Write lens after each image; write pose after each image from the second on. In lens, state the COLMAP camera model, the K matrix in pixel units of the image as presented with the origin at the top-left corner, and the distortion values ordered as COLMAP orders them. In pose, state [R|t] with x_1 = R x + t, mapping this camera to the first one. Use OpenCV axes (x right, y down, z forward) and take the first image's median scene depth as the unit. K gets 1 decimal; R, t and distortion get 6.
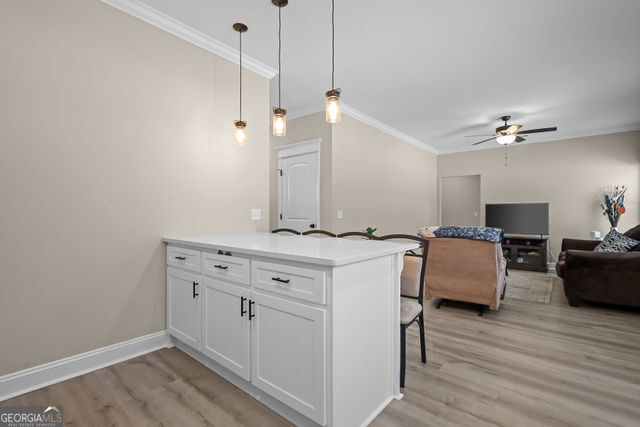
lens RADIAL K [[285.4, 0, 319.4], [0, 285.4, 215.5], [0, 0, 1]] dist [0.000069, 0.000047]
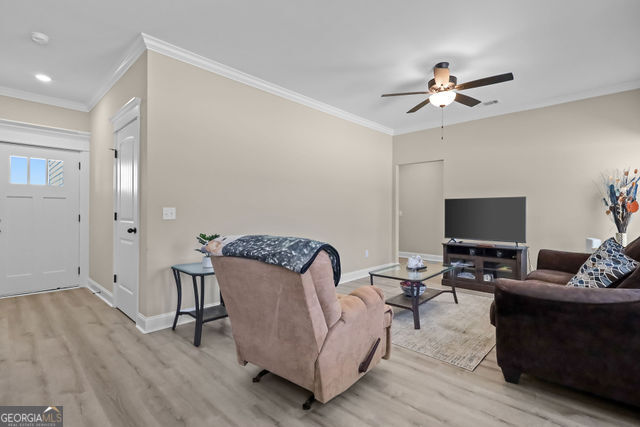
lens RADIAL K [[295.7, 0, 318.6], [0, 295.7, 212.6], [0, 0, 1]] dist [0.000418, -0.000112]
pose [[0.998242, 0.001301, -0.059248, 0.373684], [-0.001676, 0.999979, -0.006274, -0.000381], [0.059239, 0.006362, 0.998224, 0.277383]]
